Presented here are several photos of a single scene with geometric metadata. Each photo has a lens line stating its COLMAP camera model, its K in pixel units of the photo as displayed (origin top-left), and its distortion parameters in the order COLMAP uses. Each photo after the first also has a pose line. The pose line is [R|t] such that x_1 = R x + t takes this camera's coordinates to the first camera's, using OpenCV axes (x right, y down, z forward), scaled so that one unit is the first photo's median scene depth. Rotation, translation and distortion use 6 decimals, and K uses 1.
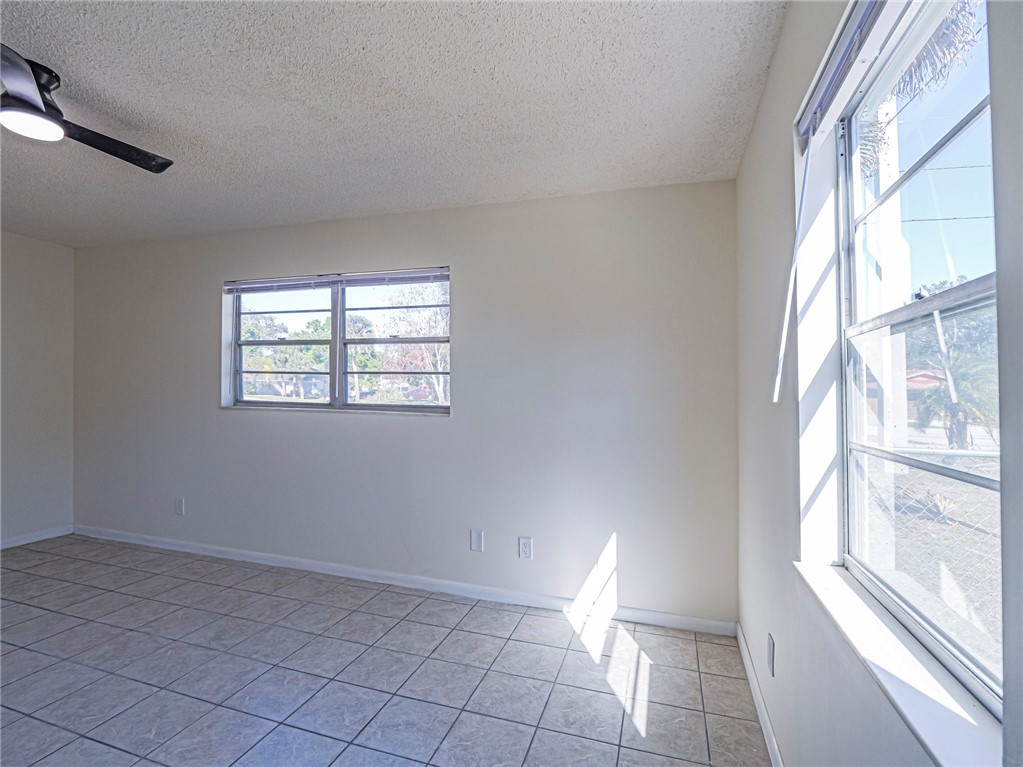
lens RADIAL K [[495.0, 0, 513.2], [0, 495.0, 382.2], [0, 0, 1]] dist [-0.018772, 0.000233]
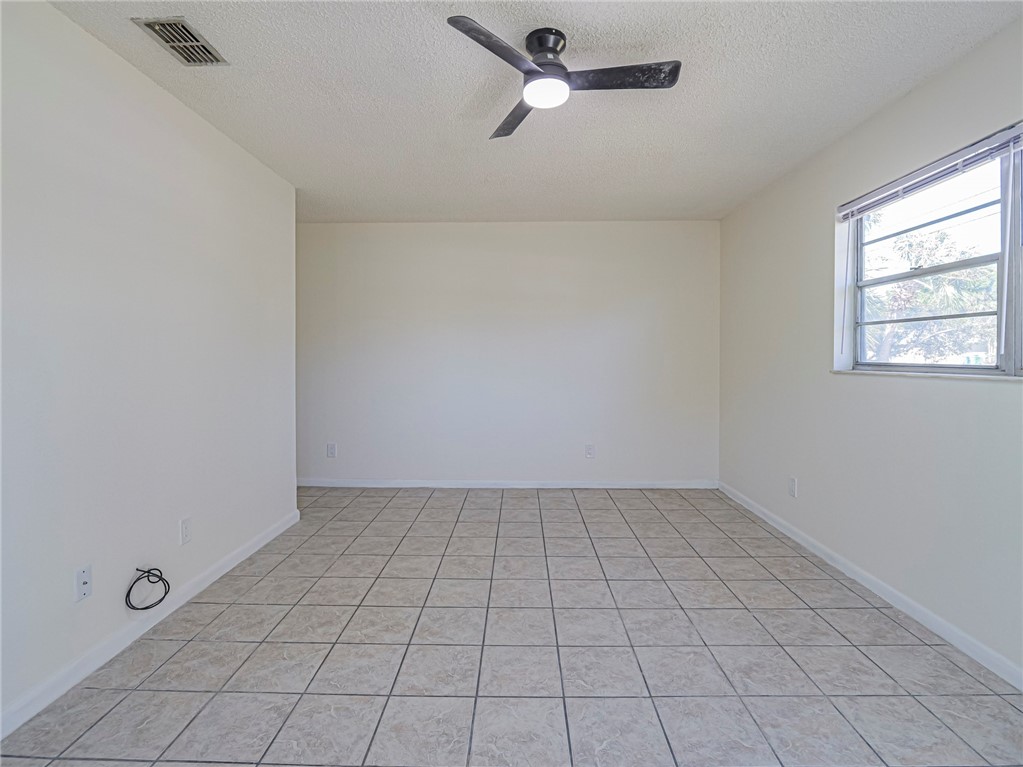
lens RADIAL K [[522.6, 0, 422.1], [0, 522.6, 367.7], [0, 0, 1]] dist [-0.017455, 0.000991]
pose [[0.276050, 0.014335, -0.961036, 0.017170], [0.023249, 0.999497, 0.021586, 0.027403], [0.960862, -0.028302, 0.275578, 0.330844]]
